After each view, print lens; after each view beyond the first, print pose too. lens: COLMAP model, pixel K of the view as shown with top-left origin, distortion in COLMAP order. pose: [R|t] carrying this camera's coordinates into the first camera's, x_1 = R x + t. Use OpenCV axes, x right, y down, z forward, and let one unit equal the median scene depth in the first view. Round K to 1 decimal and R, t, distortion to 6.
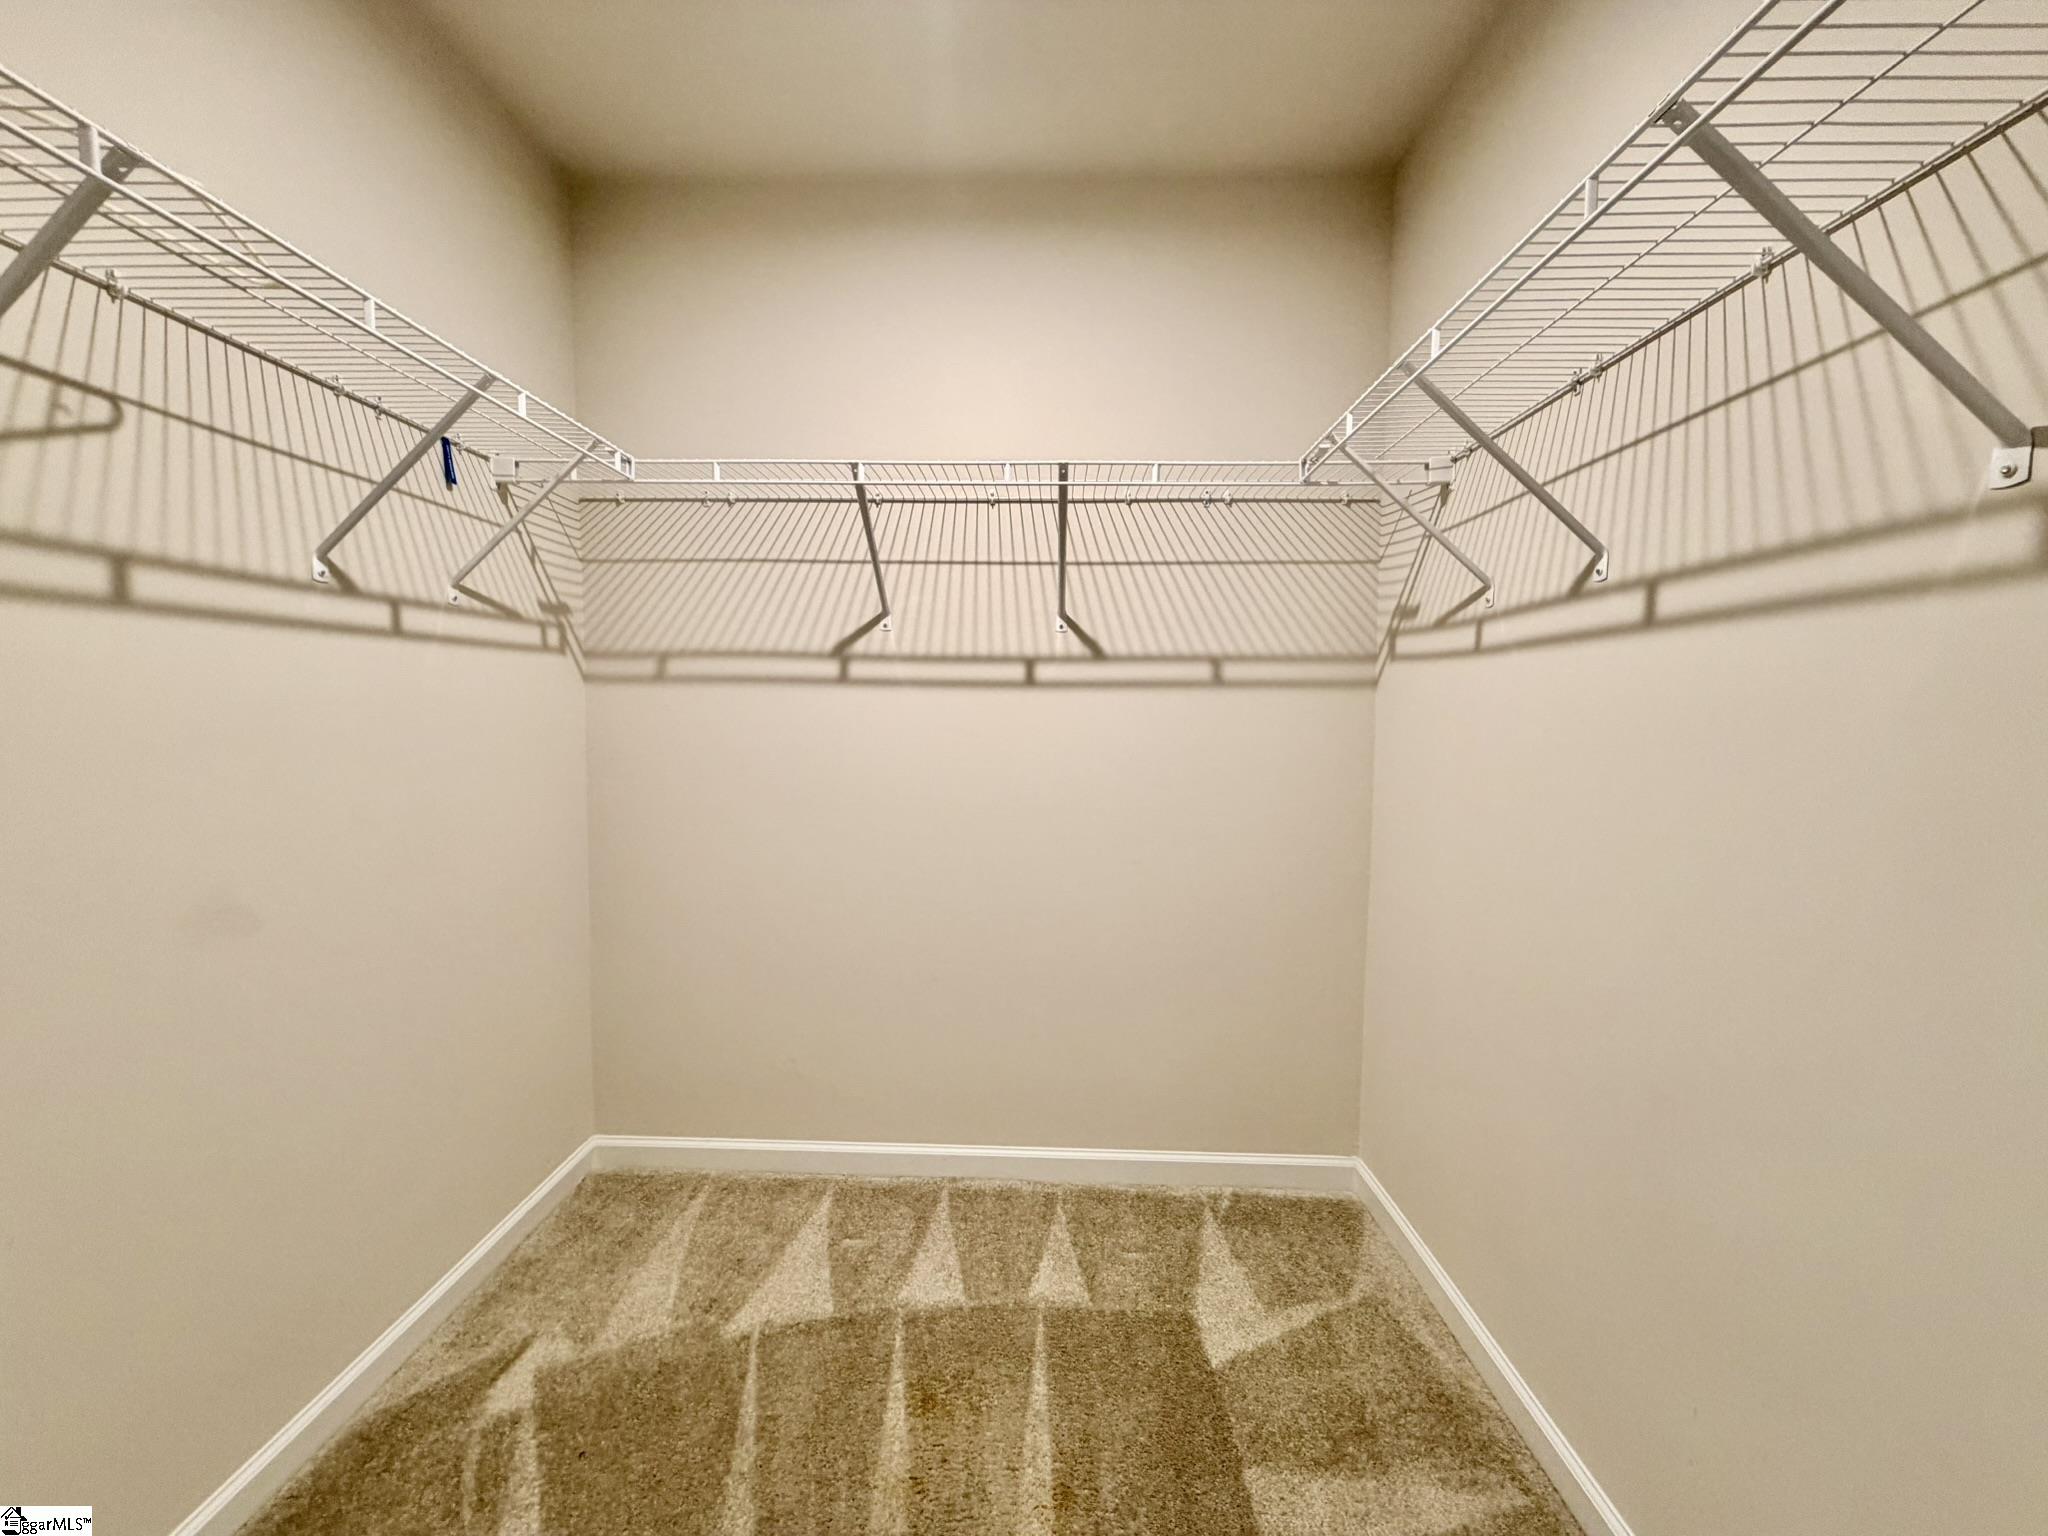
lens RADIAL K [[817.3, 0, 1022.7], [0, 817.3, 766.0], [0, 0, 1]] dist [-0.002050, -0.000061]
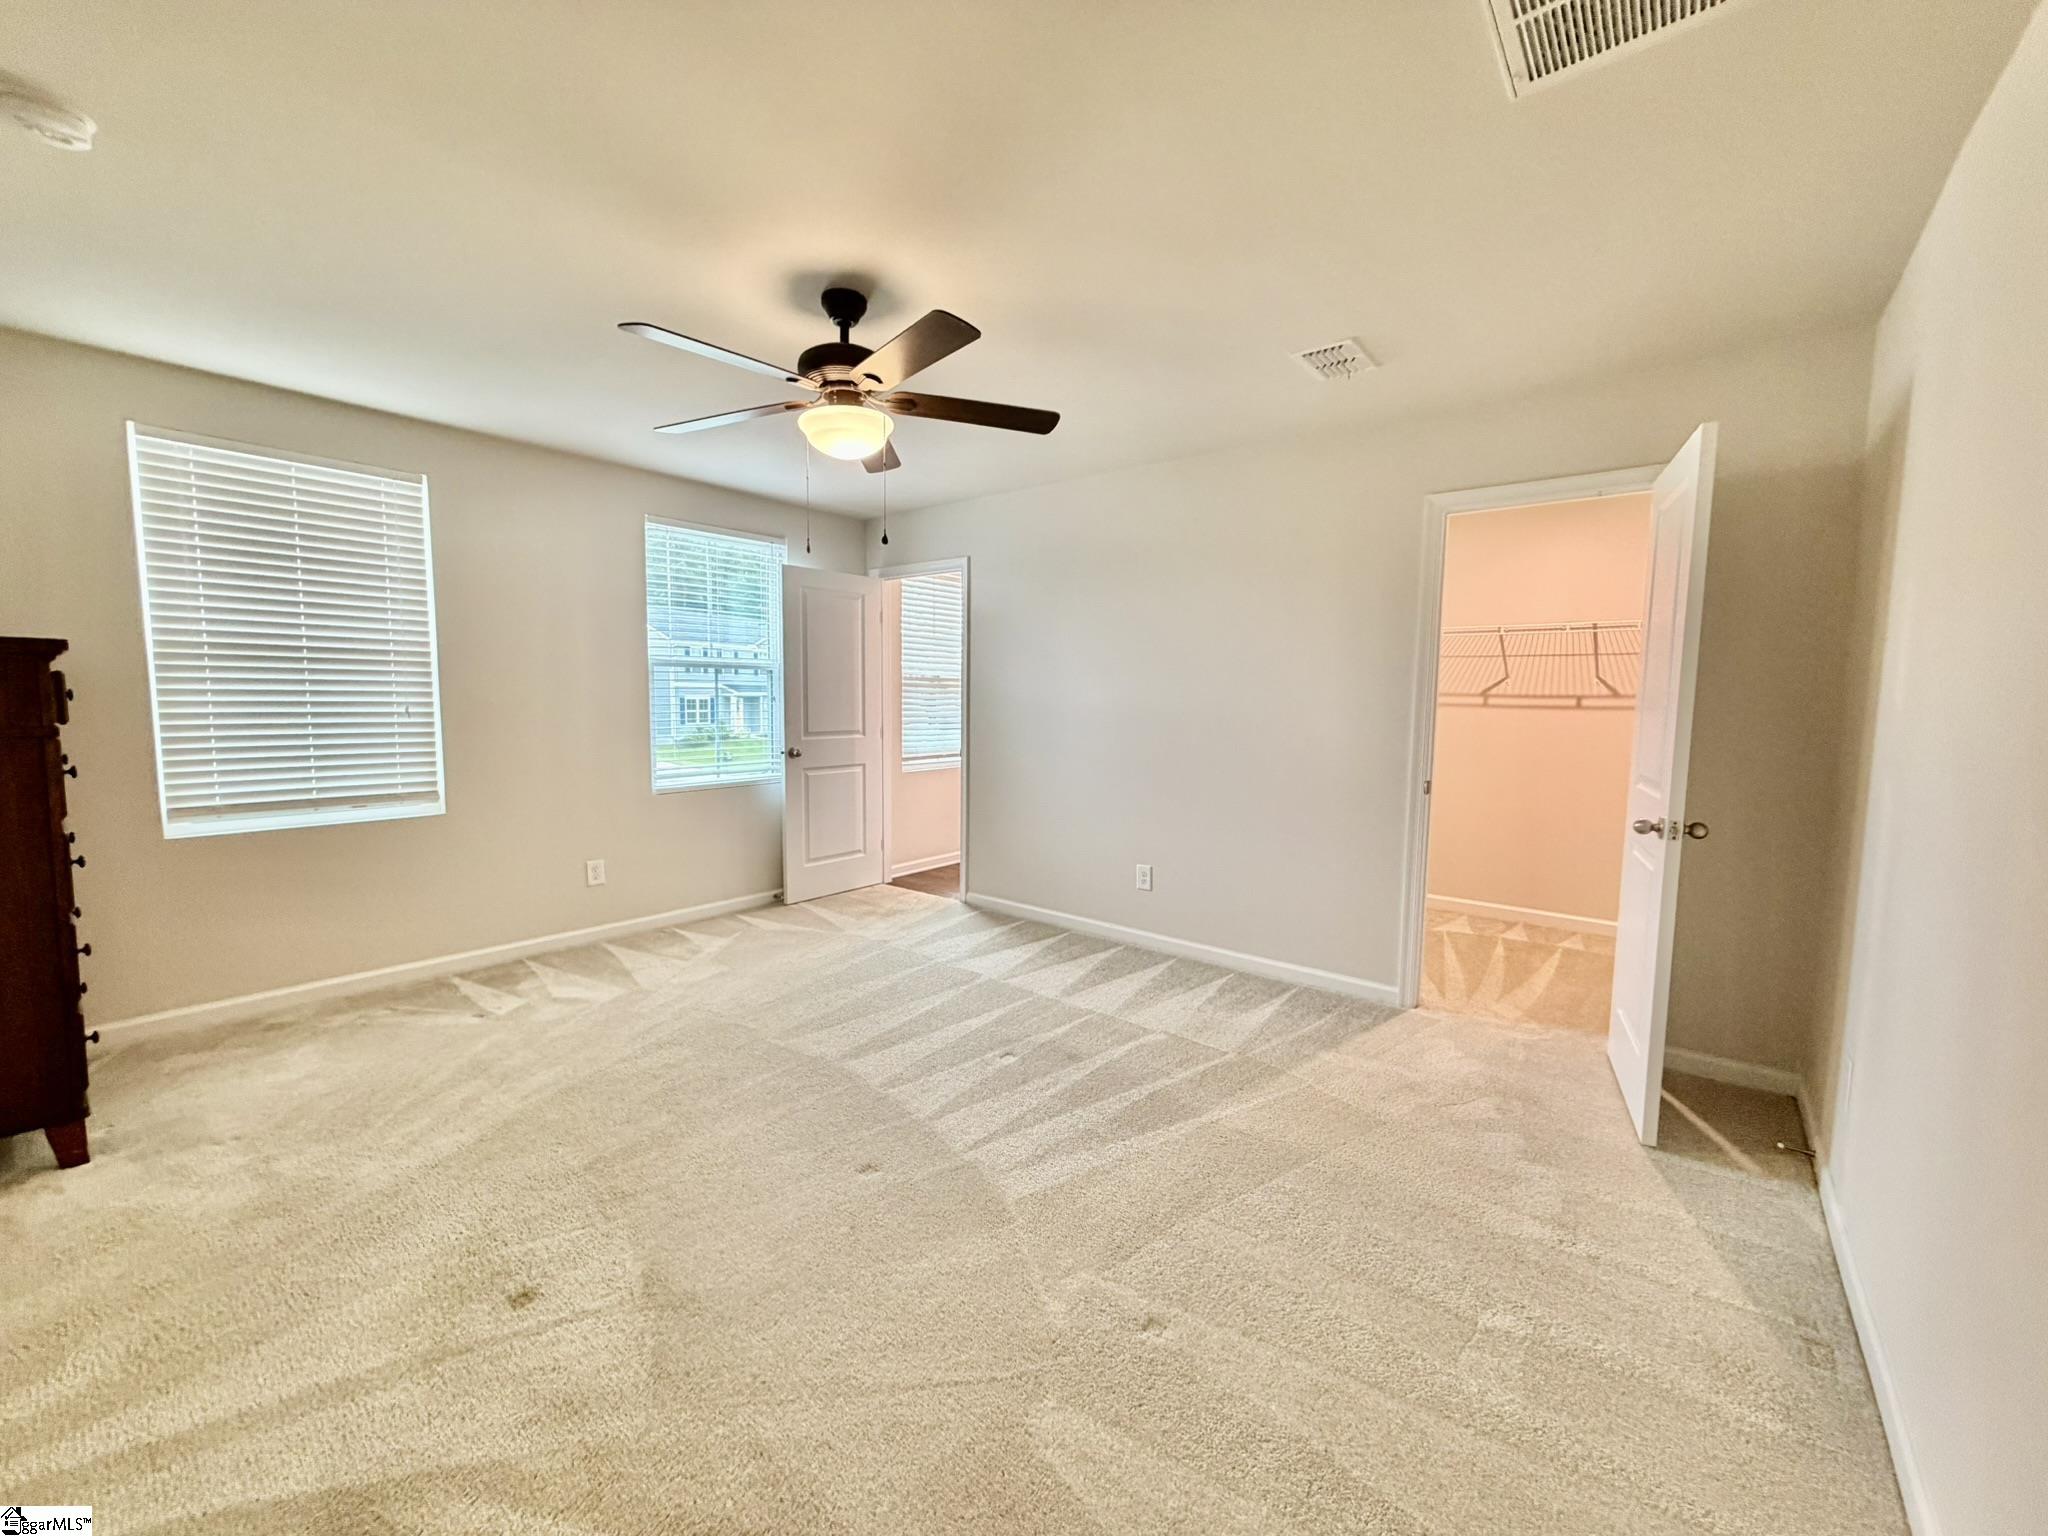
lens RADIAL K [[817.3, 0, 1032.6], [0, 817.3, 768.6], [0, 0, 1]] dist [-0.002050, -0.000061]
pose [[0.795167, 0.052919, -0.604076, 0.181245], [-0.048549, 0.998543, 0.023567, 0.087067], [0.604443, 0.010587, 0.796578, -1.704416]]
